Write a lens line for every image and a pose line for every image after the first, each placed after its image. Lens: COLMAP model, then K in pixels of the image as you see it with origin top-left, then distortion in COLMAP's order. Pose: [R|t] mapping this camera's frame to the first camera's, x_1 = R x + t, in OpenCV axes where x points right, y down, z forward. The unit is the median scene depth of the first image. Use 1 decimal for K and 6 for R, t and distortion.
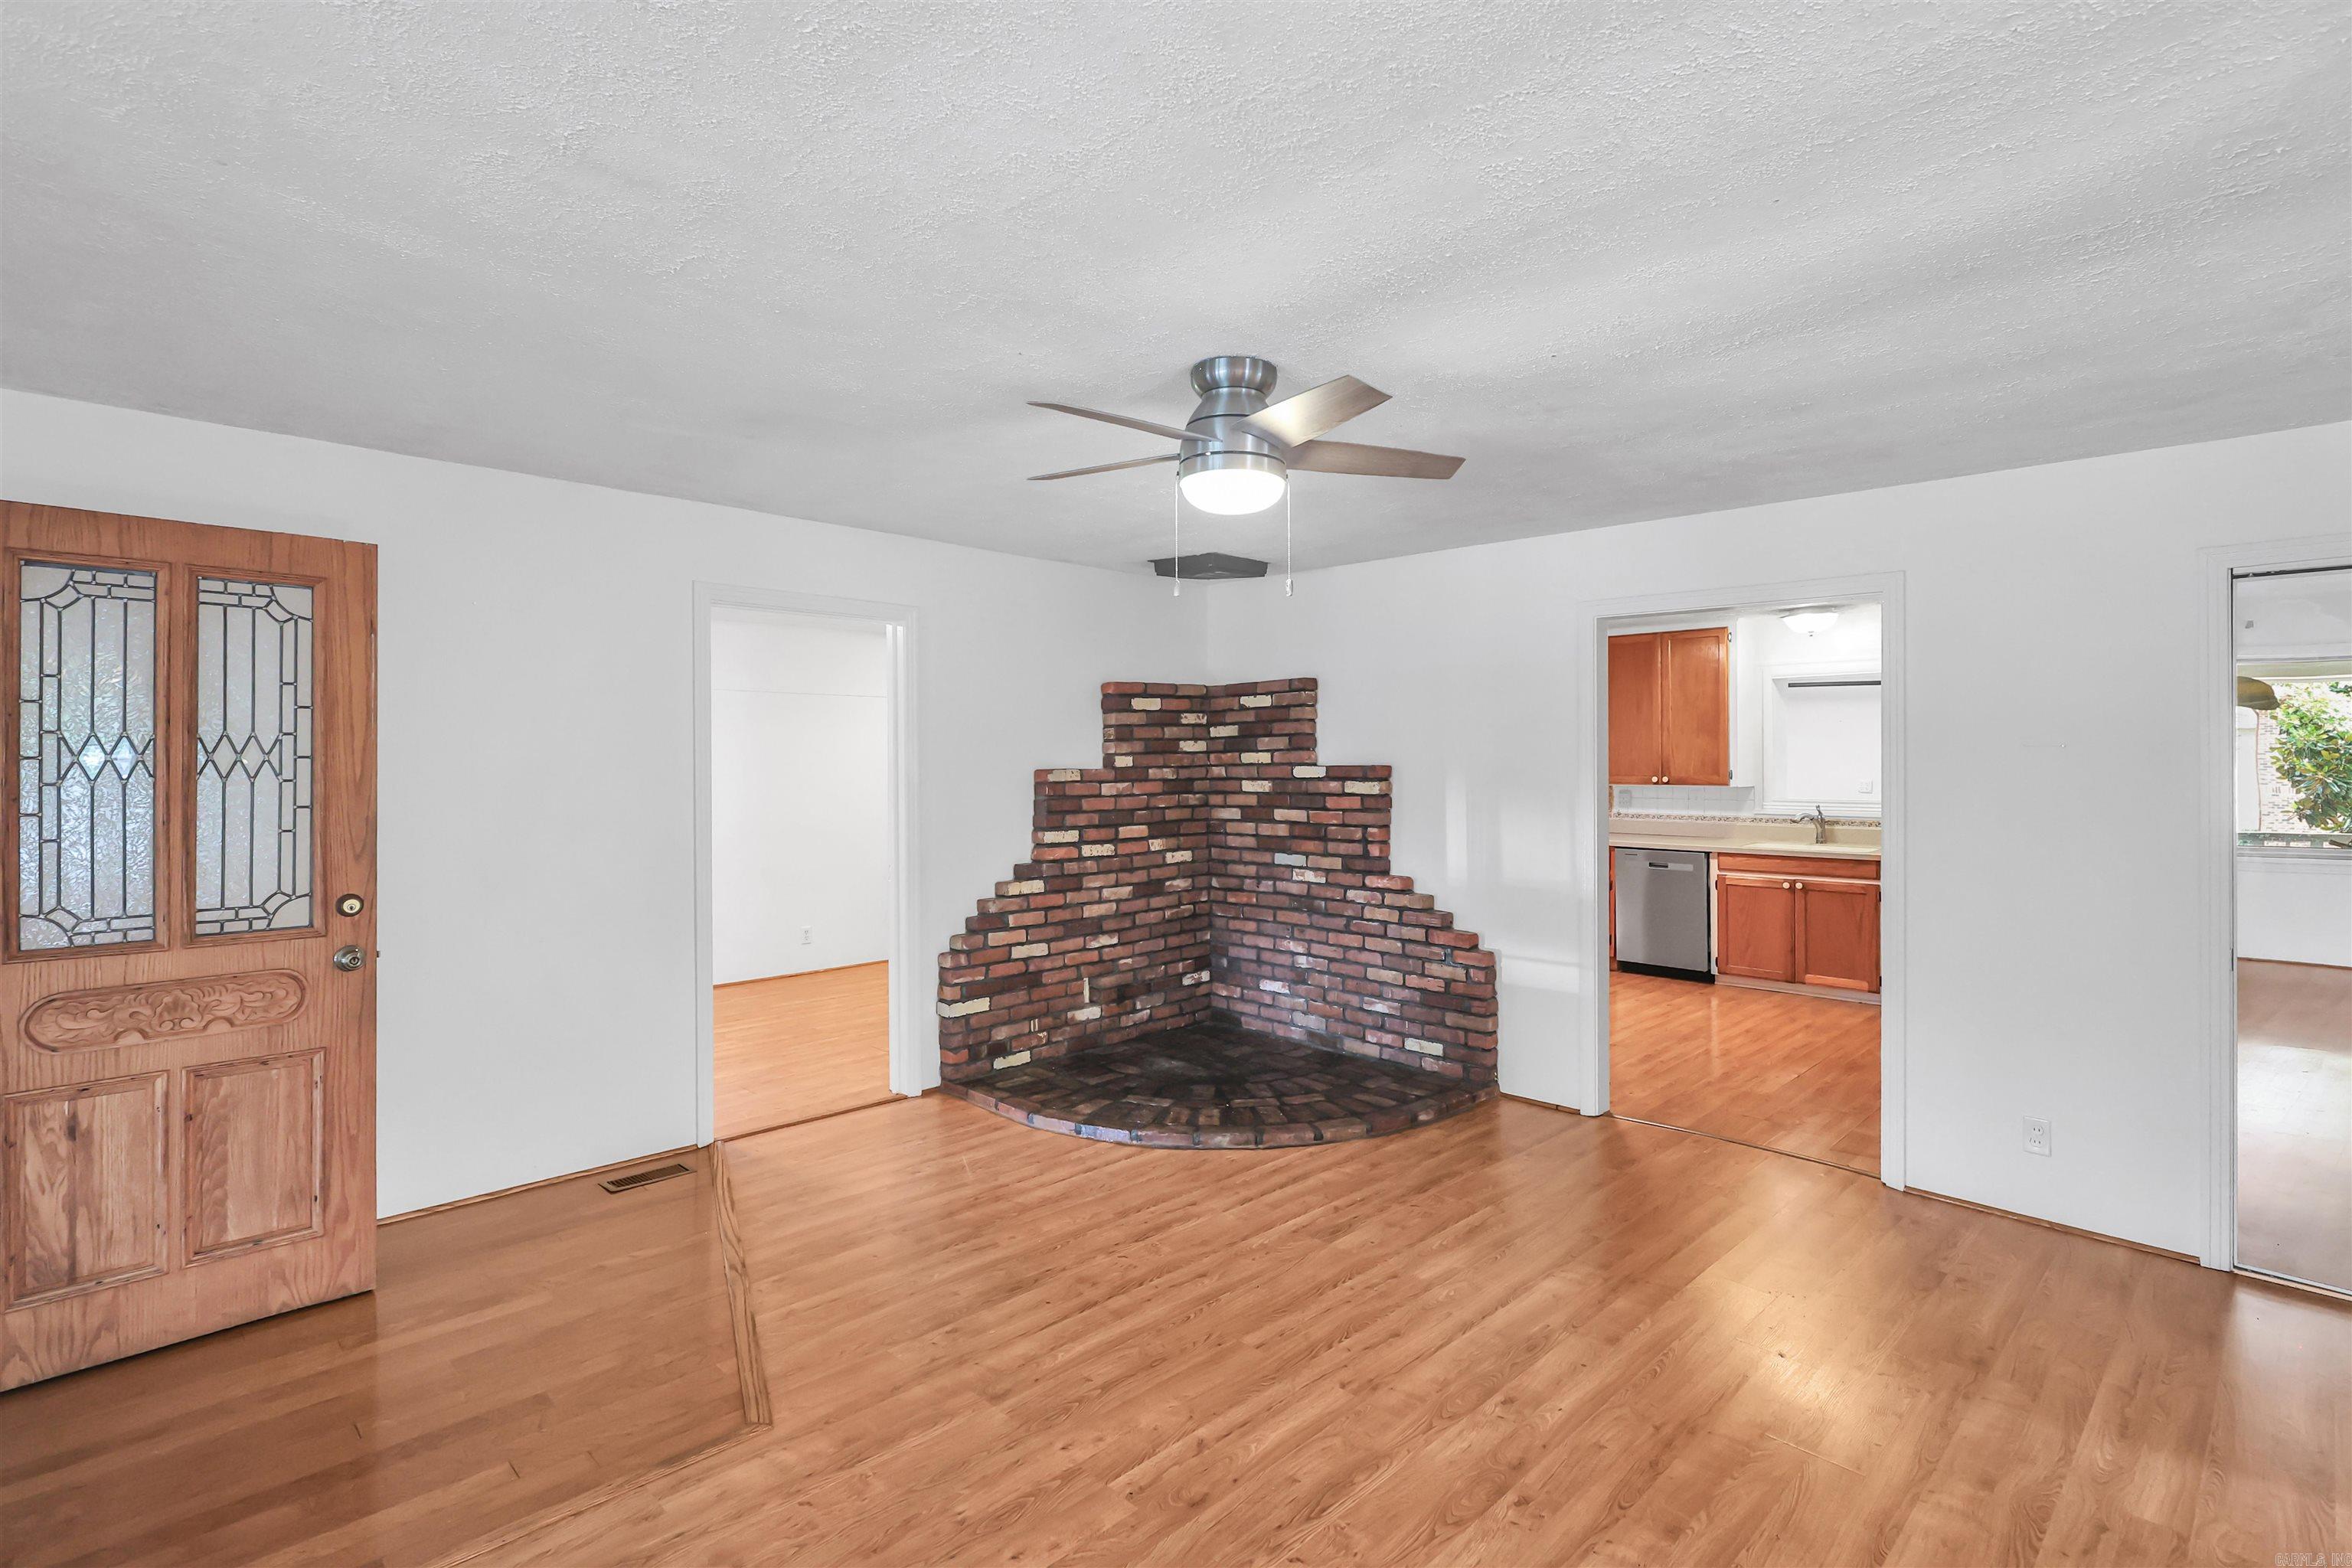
lens RADIAL K [[1151.2, 0, 1175.5], [0, 1151.2, 746.1], [0, 0, 1]] dist [-0.002009, 0.000394]
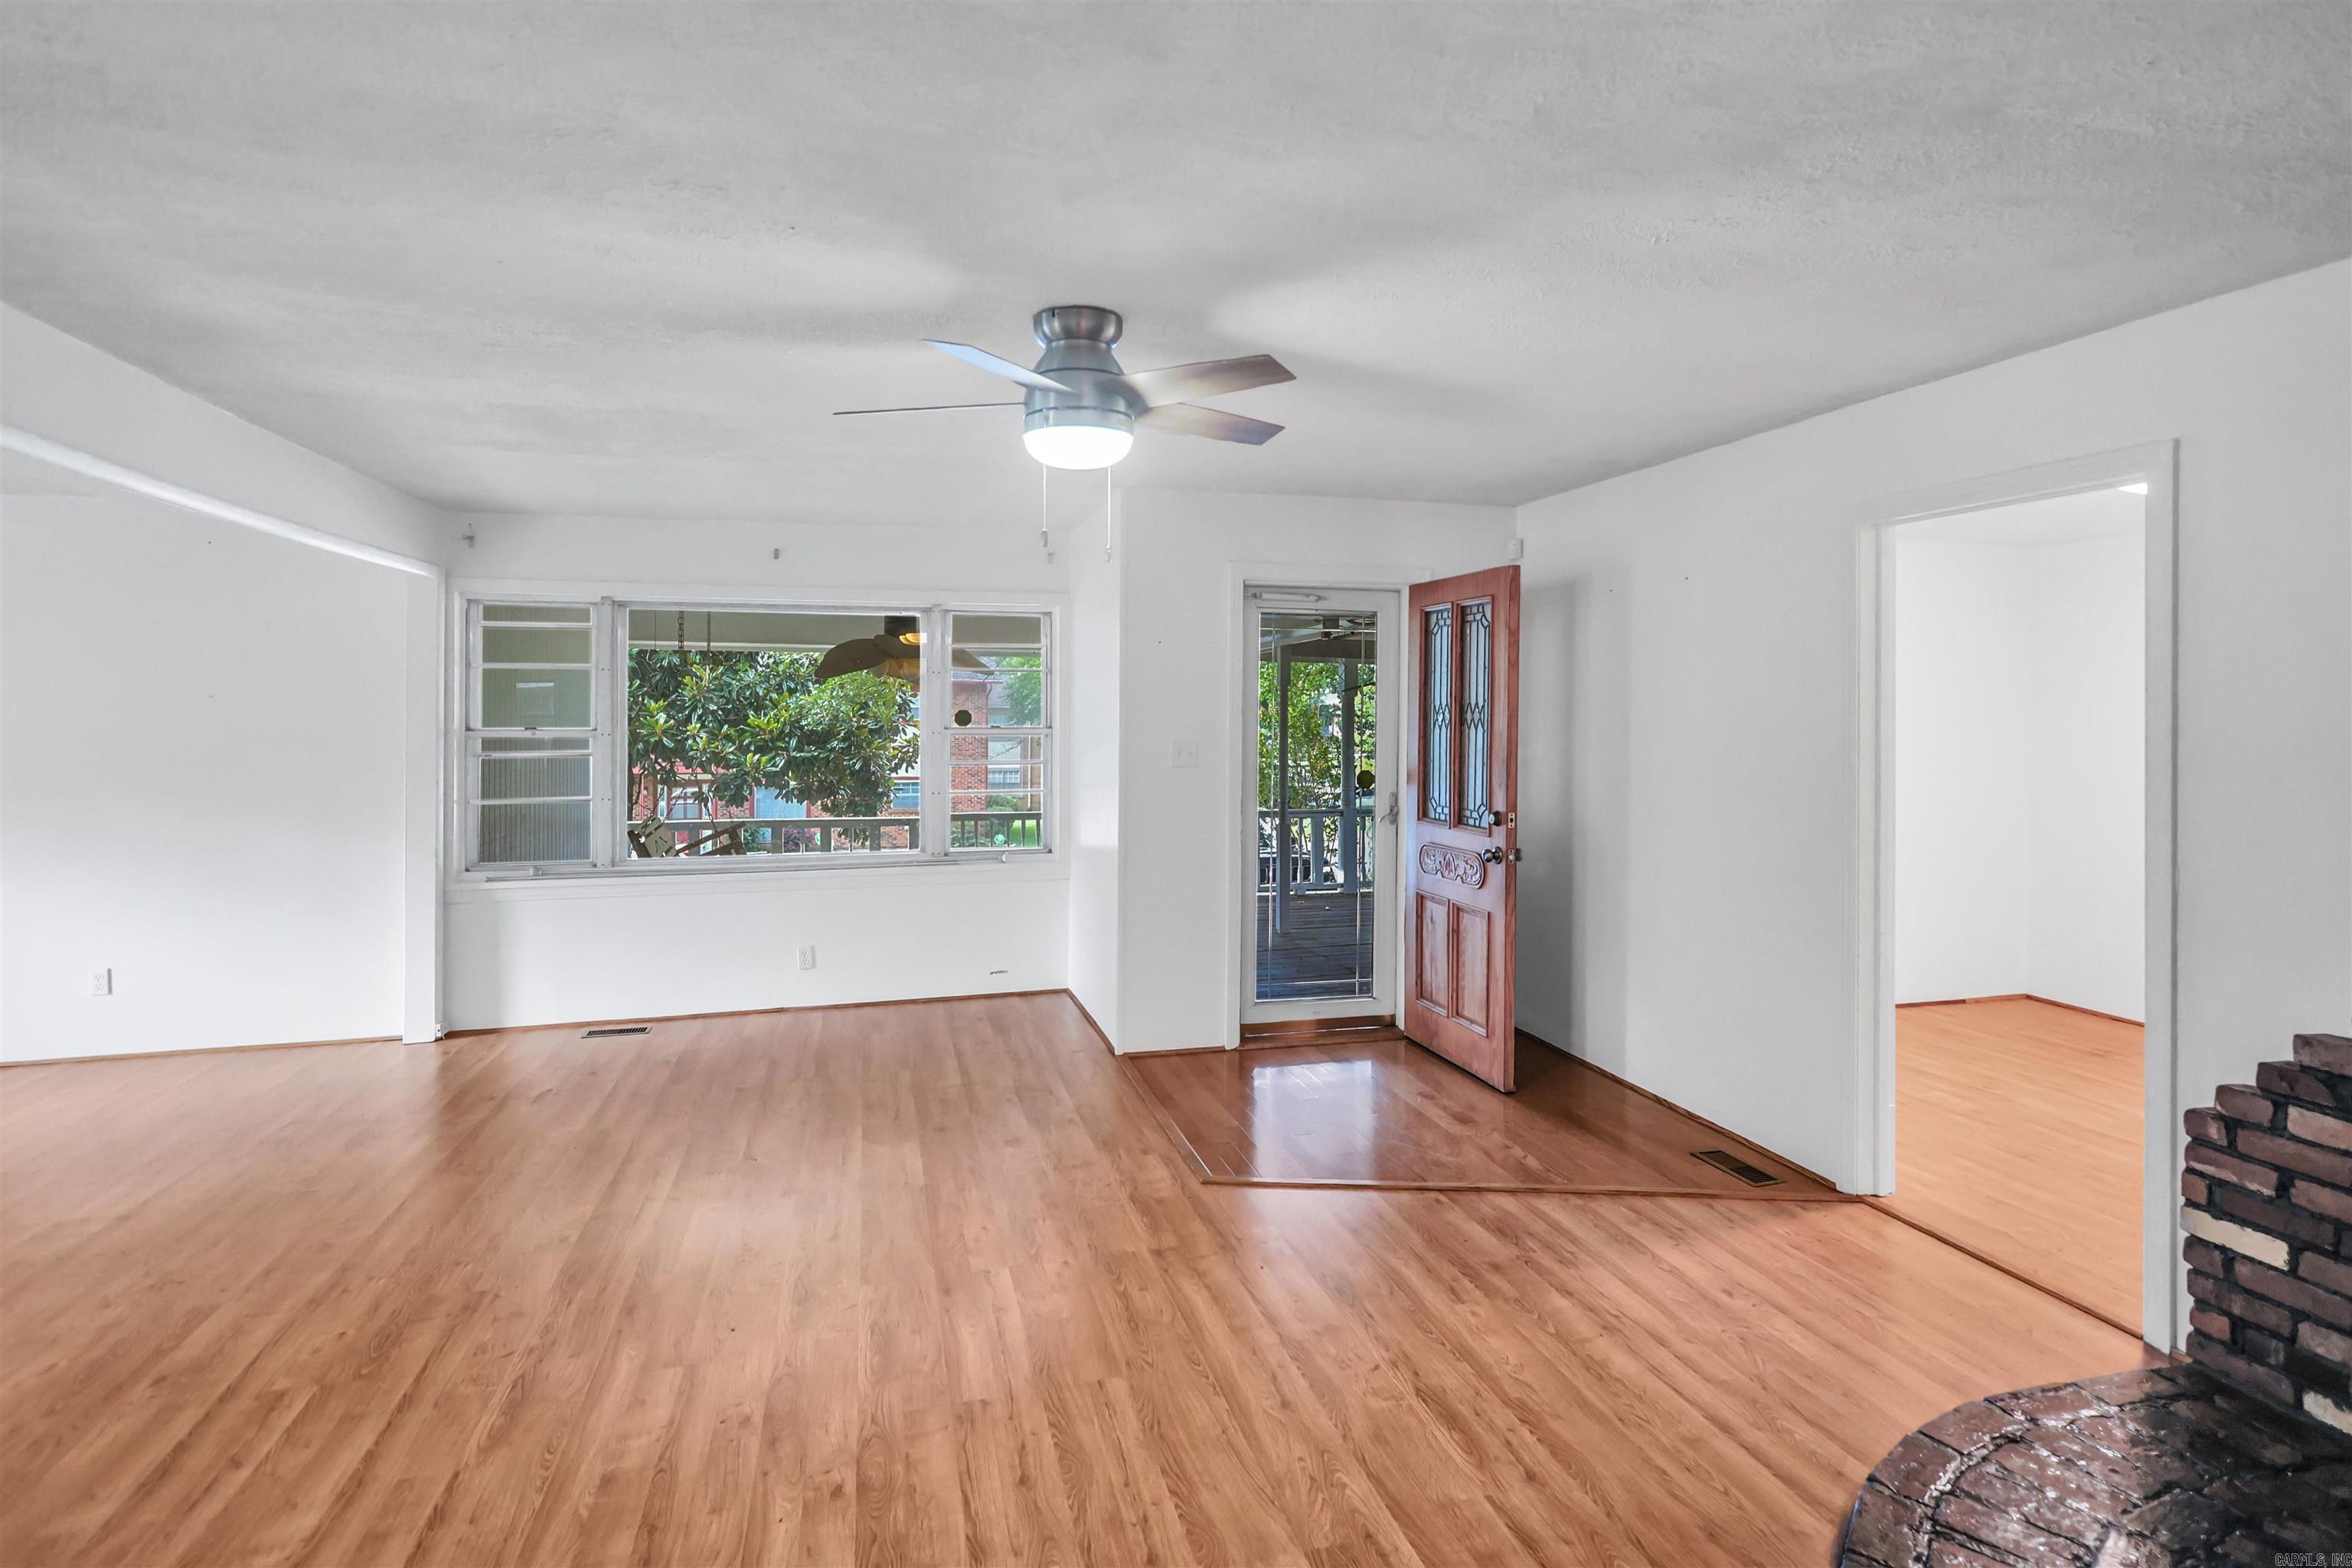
lens RADIAL K [[1151.2, 0, 1147.5], [0, 1151.2, 711.0], [0, 0, 1]] dist [-0.002009, 0.000394]
pose [[-0.509757, 0.000068, -0.860318, 0.808488], [0.008686, 0.999949, -0.005068, 0.007072], [0.860275, -0.010056, -0.509732, 1.471423]]
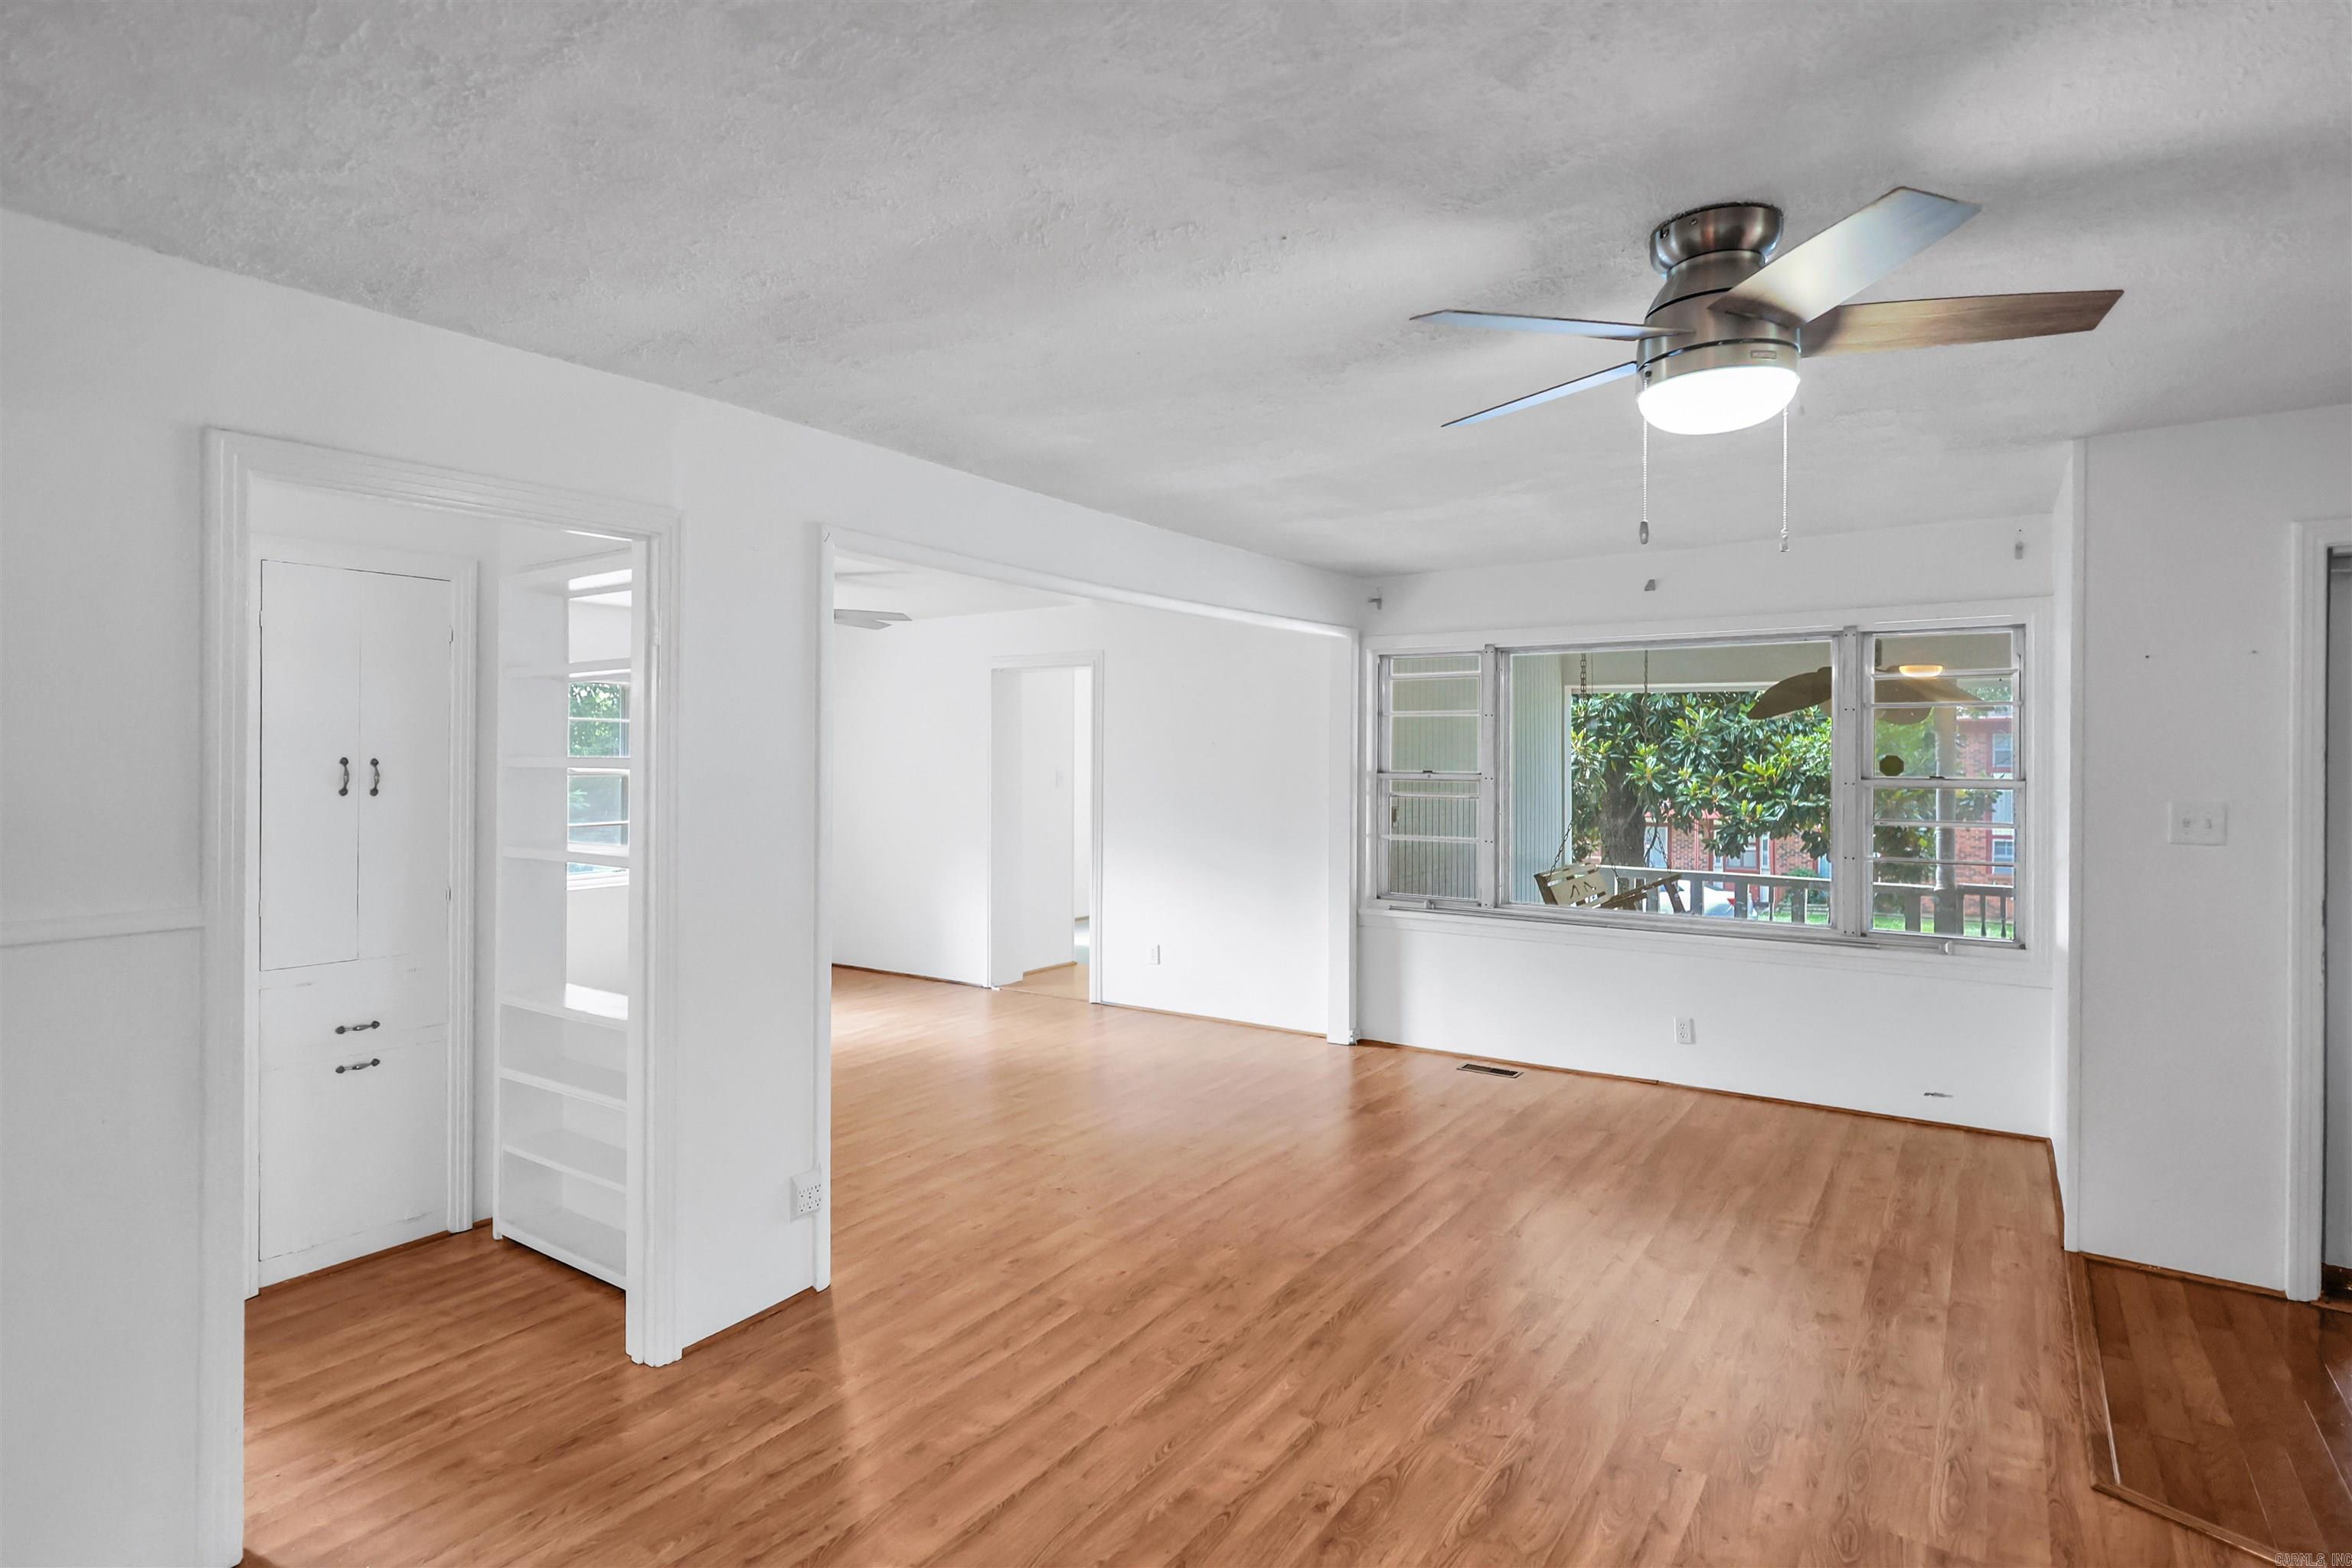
lens RADIAL K [[1151.2, 0, 1196.8], [0, 1151.2, 753.1], [0, 0, 1]] dist [-0.002009, 0.000394]
pose [[-0.980681, -0.002057, -0.195602, 0.479238], [-0.000210, 0.999955, -0.009465, 0.003561], [0.195613, -0.009241, -0.980638, 1.556815]]
